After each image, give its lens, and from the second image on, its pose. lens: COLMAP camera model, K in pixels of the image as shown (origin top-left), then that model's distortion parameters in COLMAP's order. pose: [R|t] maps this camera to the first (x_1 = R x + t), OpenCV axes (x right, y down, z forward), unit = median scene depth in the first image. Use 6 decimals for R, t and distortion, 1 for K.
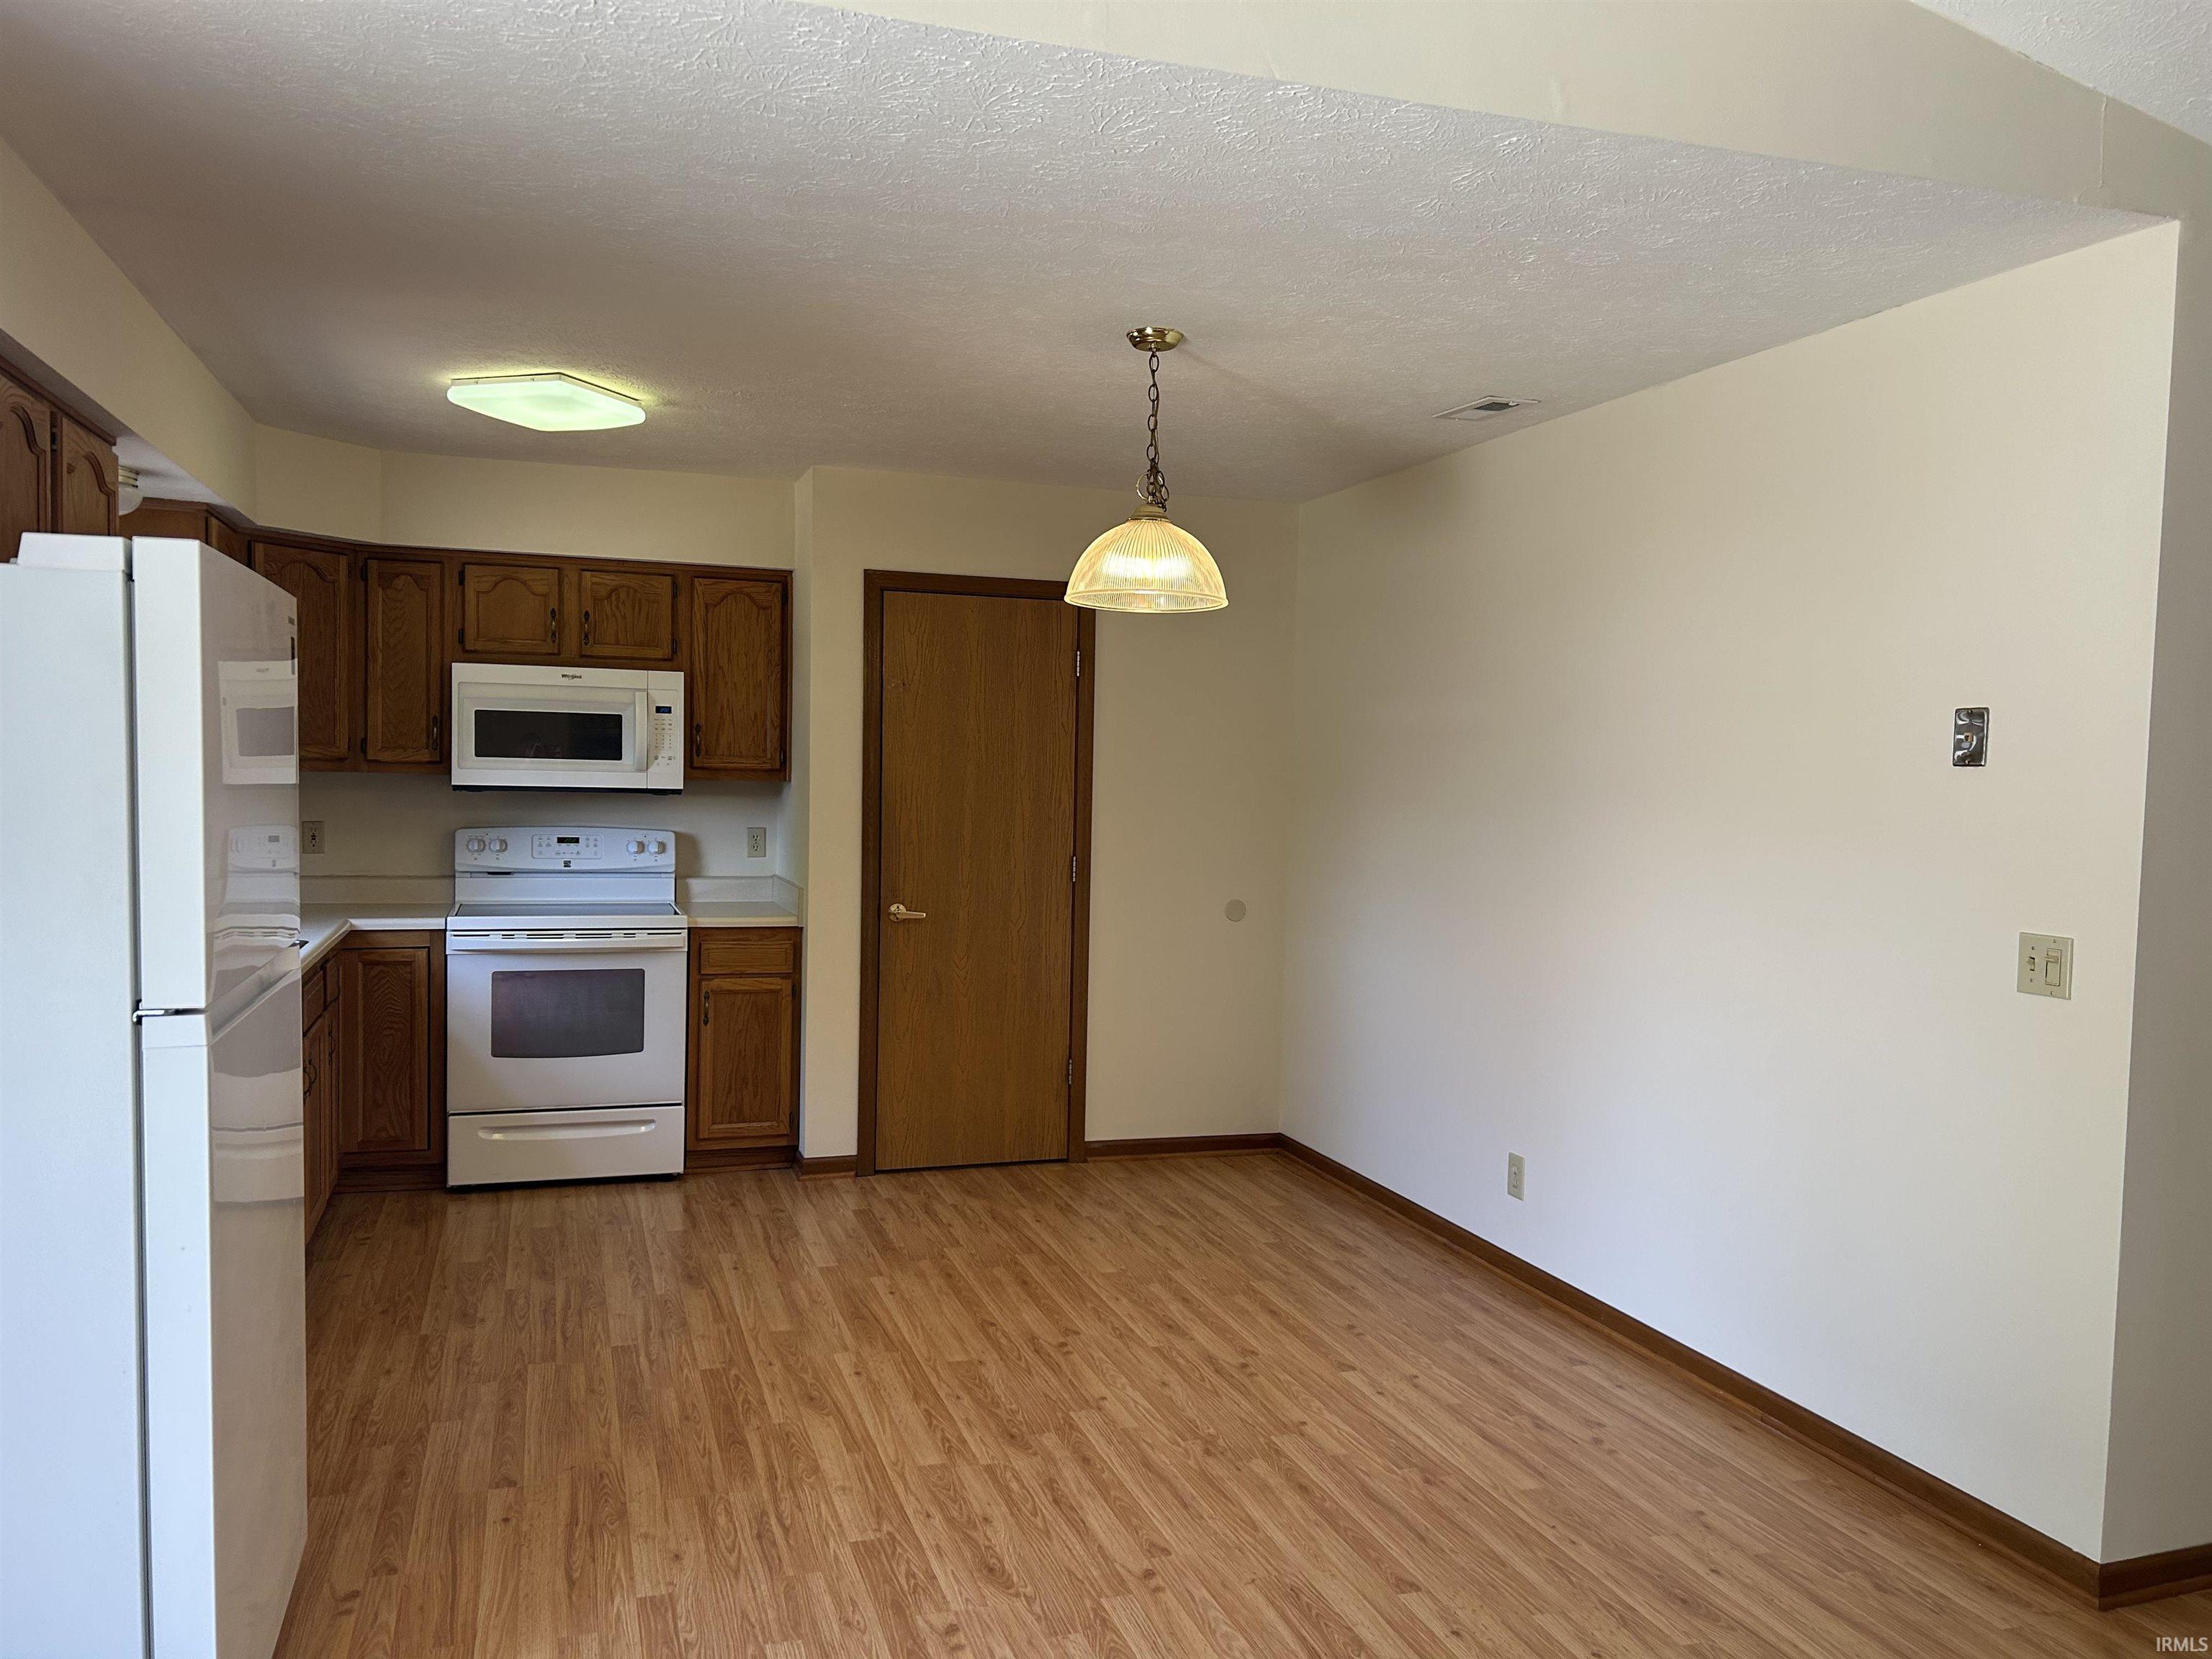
lens RADIAL K [[1662.9, 0, 1084.3], [0, 1662.9, 841.6], [0, 0, 1]] dist [0.056804, -0.060742]
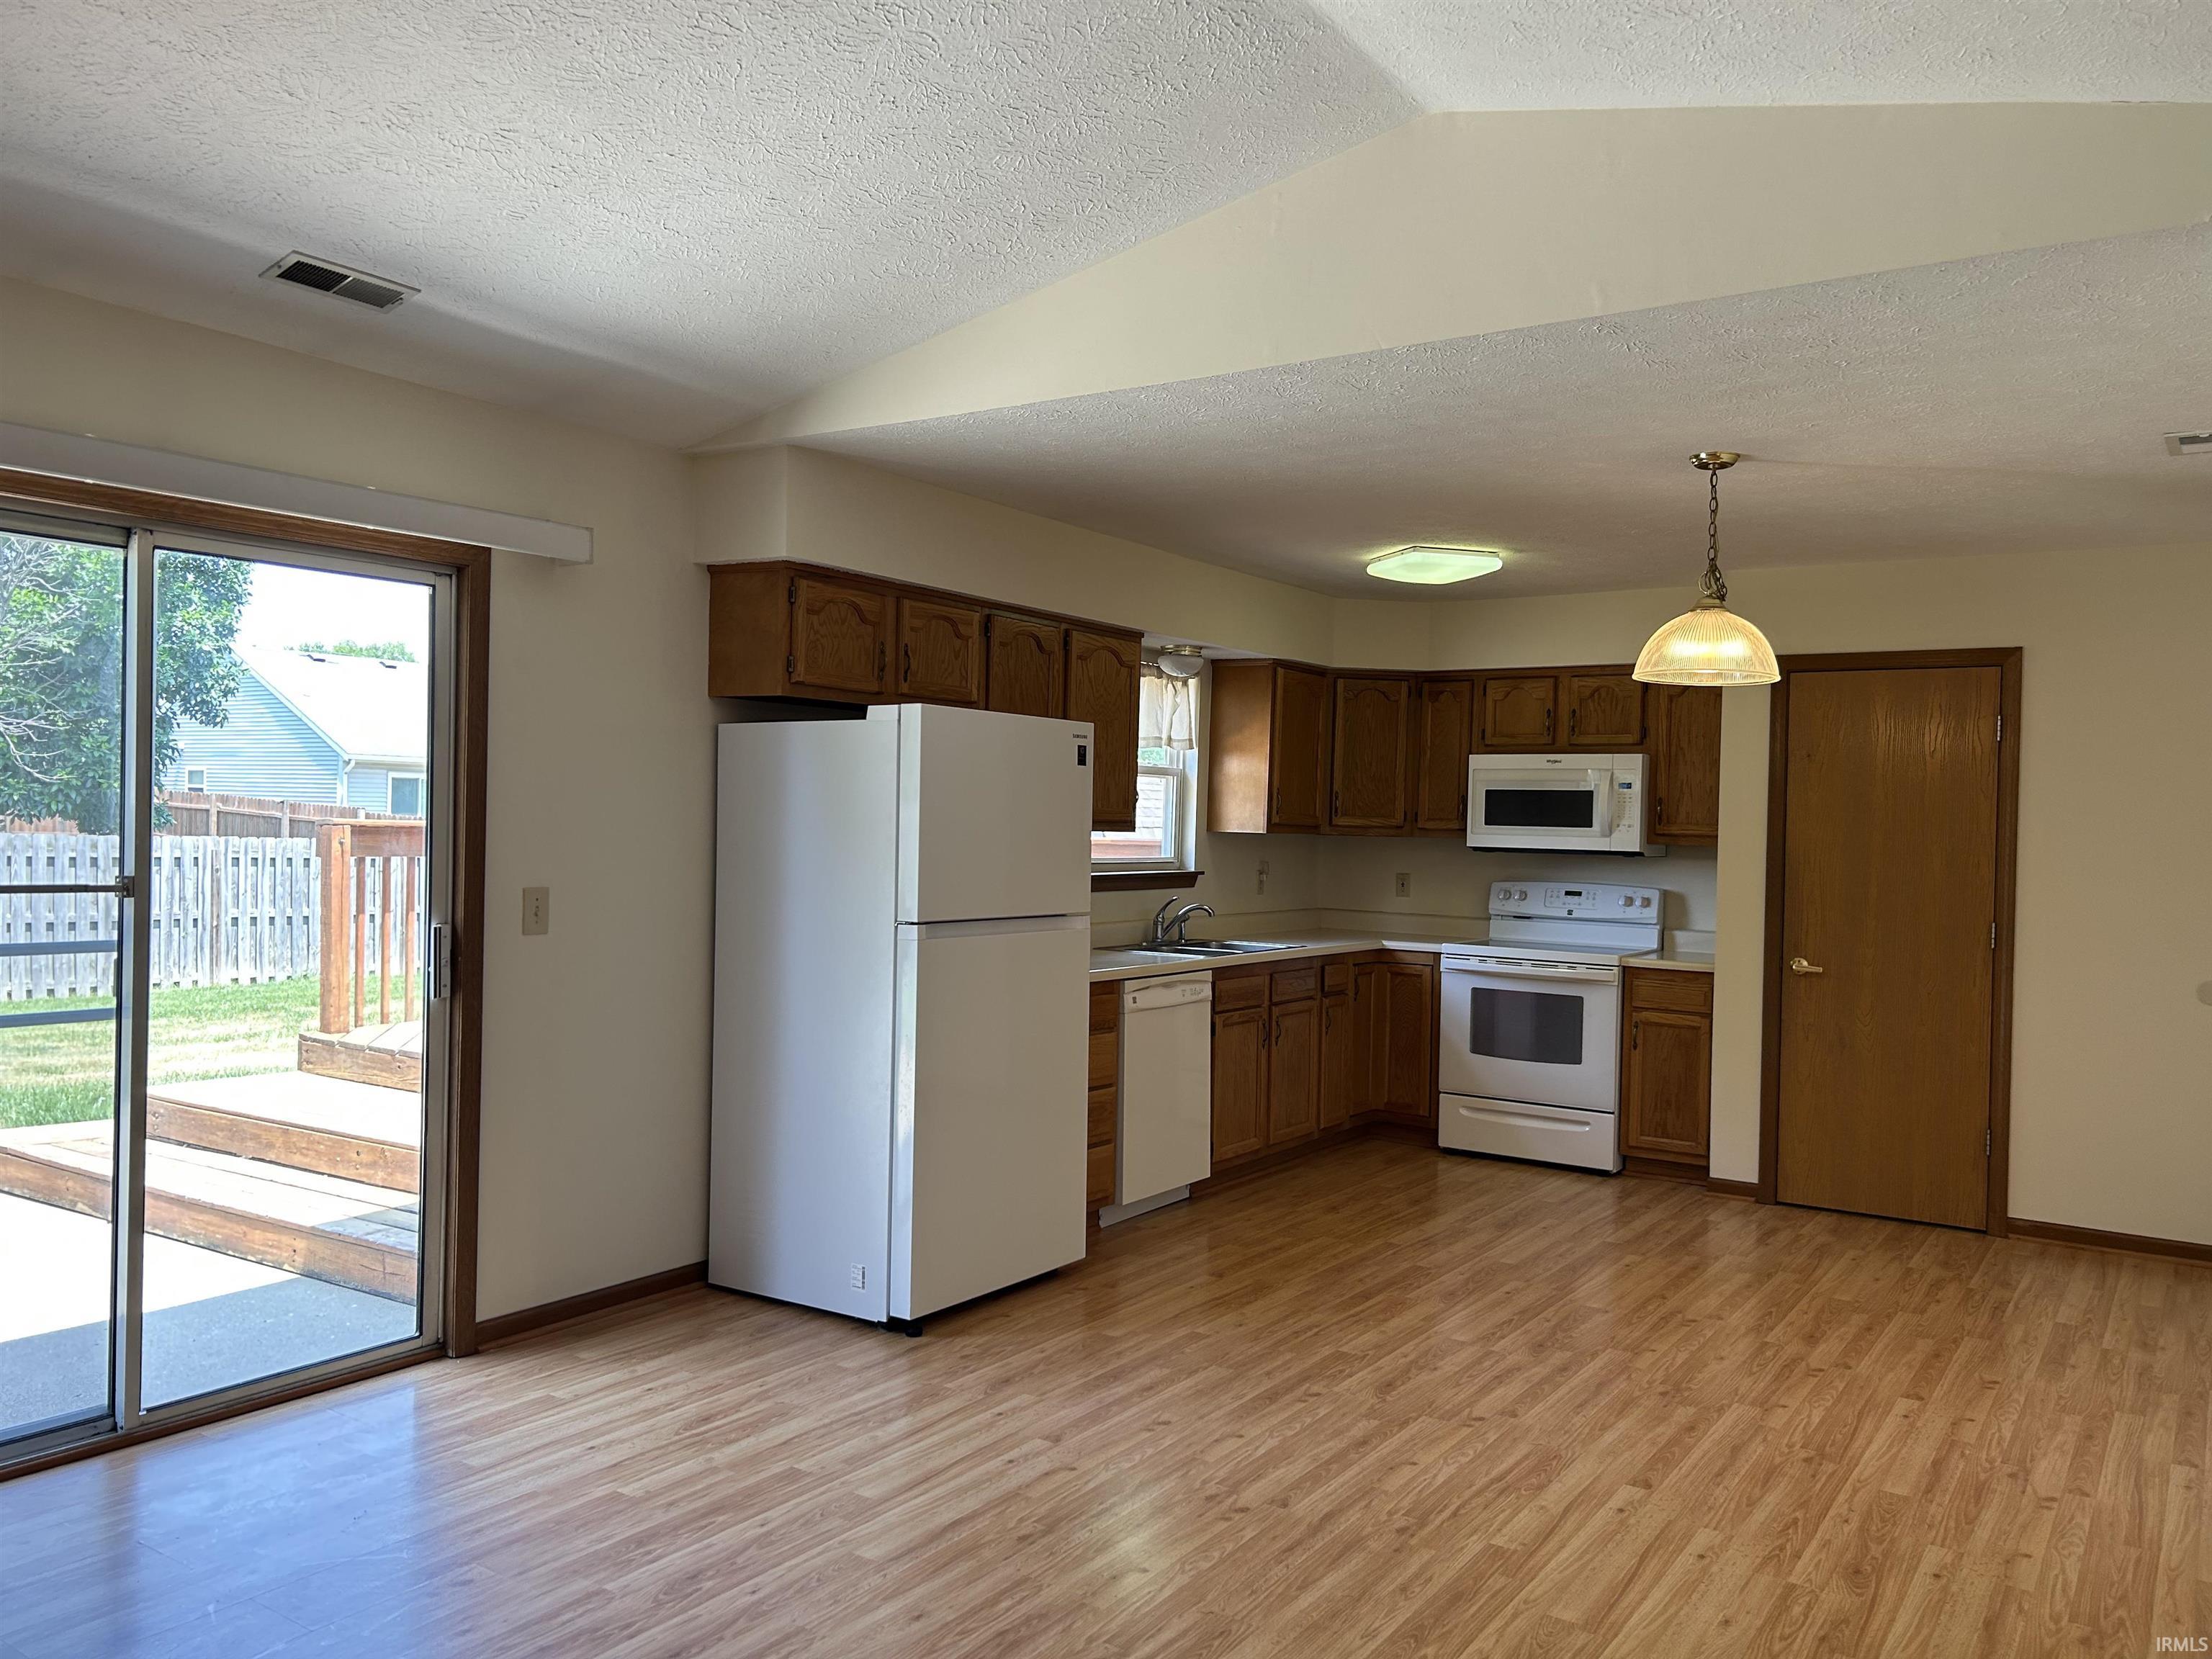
lens RADIAL K [[1662.9, 0, 1093.9], [0, 1662.9, 810.8], [0, 0, 1]] dist [0.056804, -0.060742]
pose [[0.616291, -0.014076, -0.787393, 0.500317], [-0.046837, 0.997415, -0.054489, 0.024718], [0.786125, 0.070461, 0.614039, -0.047205]]
